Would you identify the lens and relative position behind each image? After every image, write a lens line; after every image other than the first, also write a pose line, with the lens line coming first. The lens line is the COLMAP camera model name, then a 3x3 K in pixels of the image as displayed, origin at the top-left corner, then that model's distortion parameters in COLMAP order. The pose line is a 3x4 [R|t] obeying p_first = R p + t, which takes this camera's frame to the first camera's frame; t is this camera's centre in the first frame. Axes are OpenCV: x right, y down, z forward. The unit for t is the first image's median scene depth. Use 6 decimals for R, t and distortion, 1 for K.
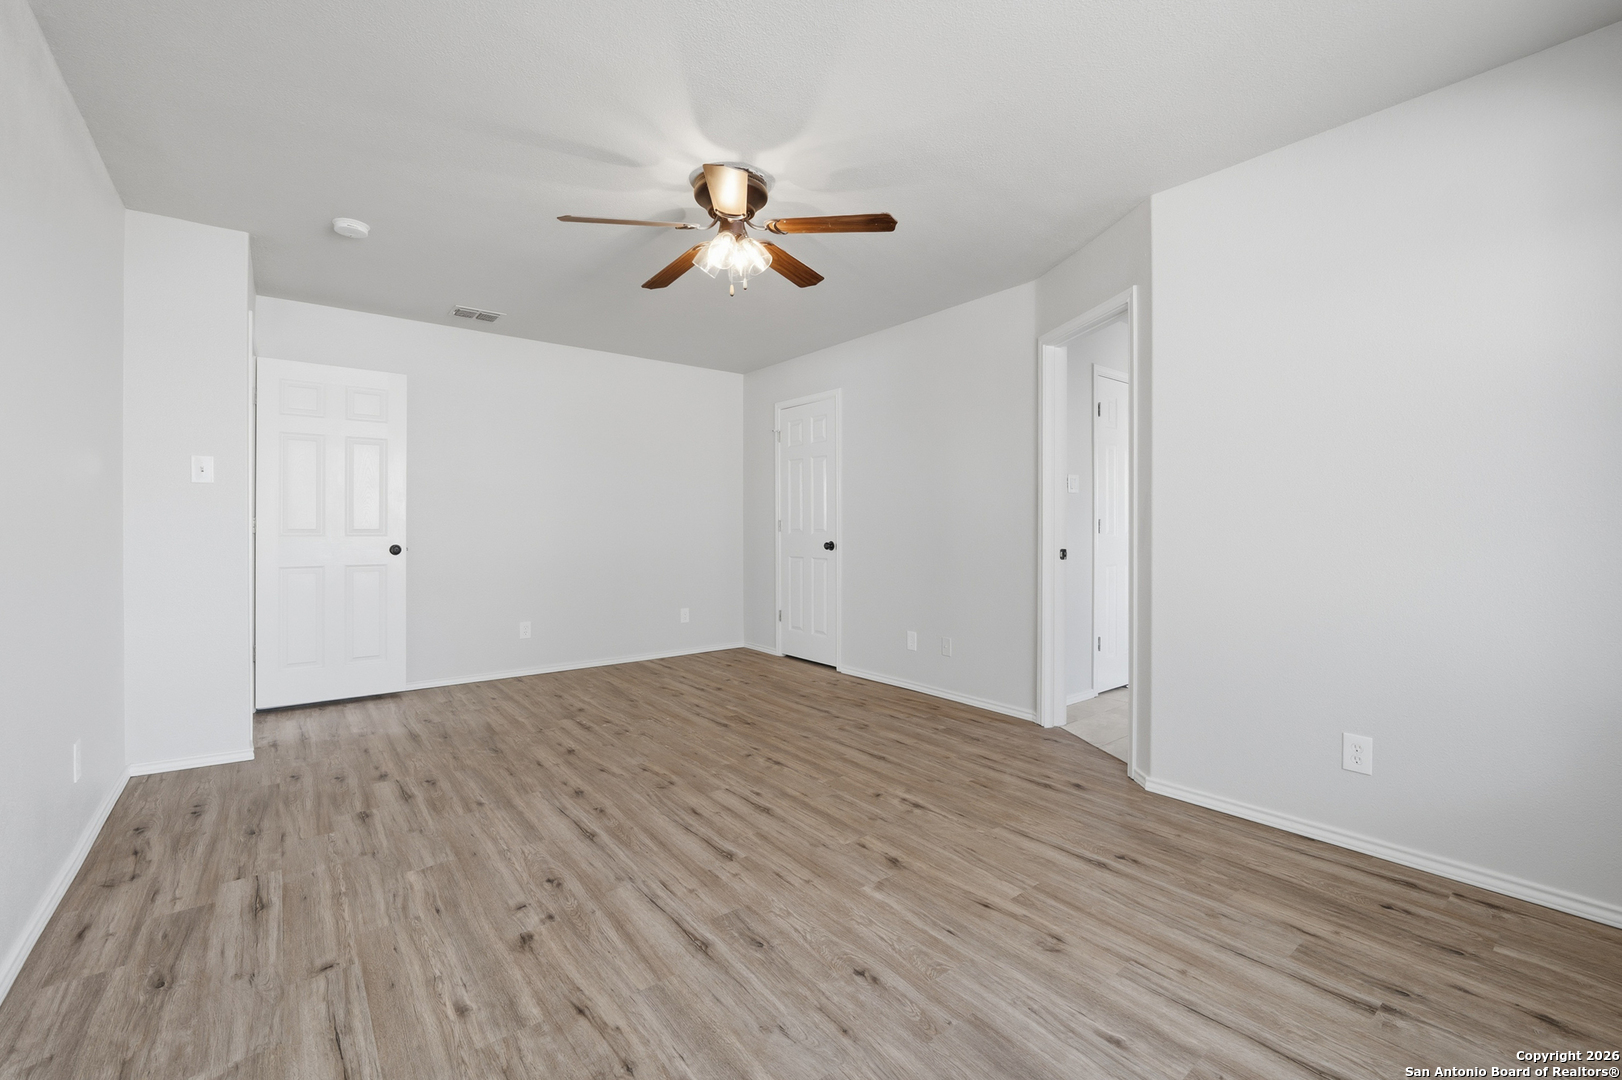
lens RADIAL K [[665.6, 0, 806.5], [0, 665.6, 535.4], [0, 0, 1]] dist [-0.012628, 0.001005]
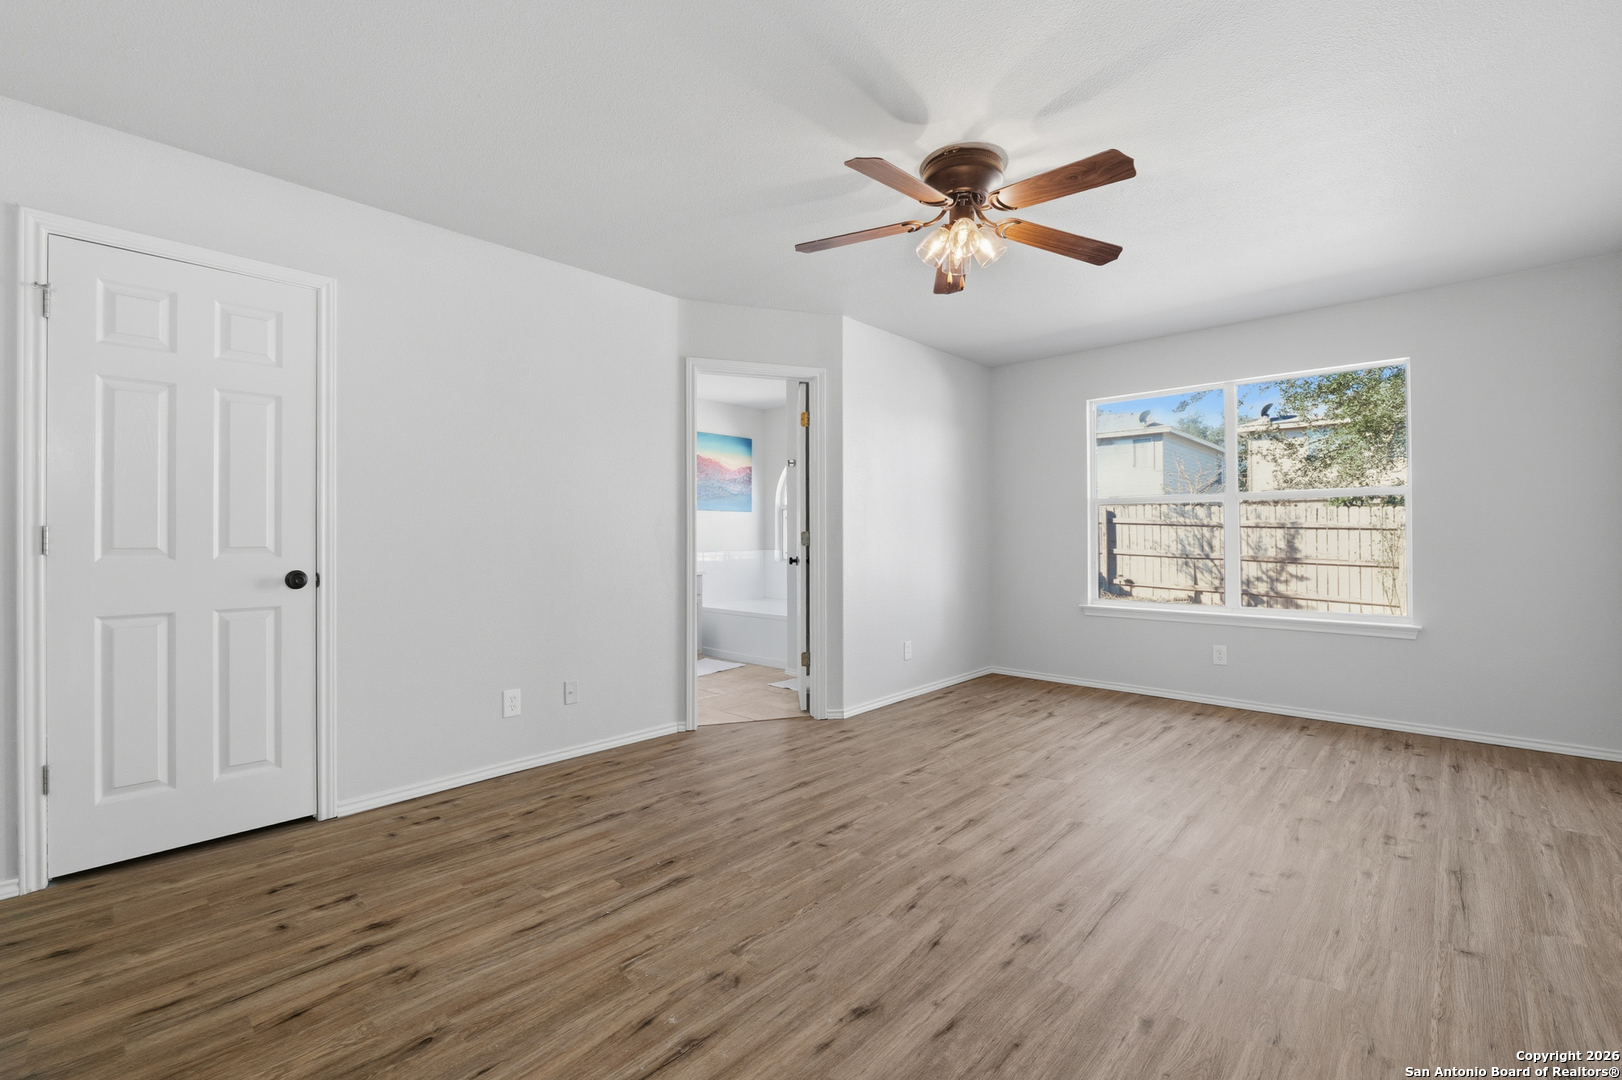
lens RADIAL K [[665.6, 0, 806.5], [0, 665.6, 535.4], [0, 0, 1]] dist [-0.012628, 0.001005]
pose [[-0.124146, 0.004926, 0.992252, -0.964858], [0.016273, 0.999863, -0.002928, -0.022742], [-0.992131, 0.015784, -0.124209, 1.274784]]
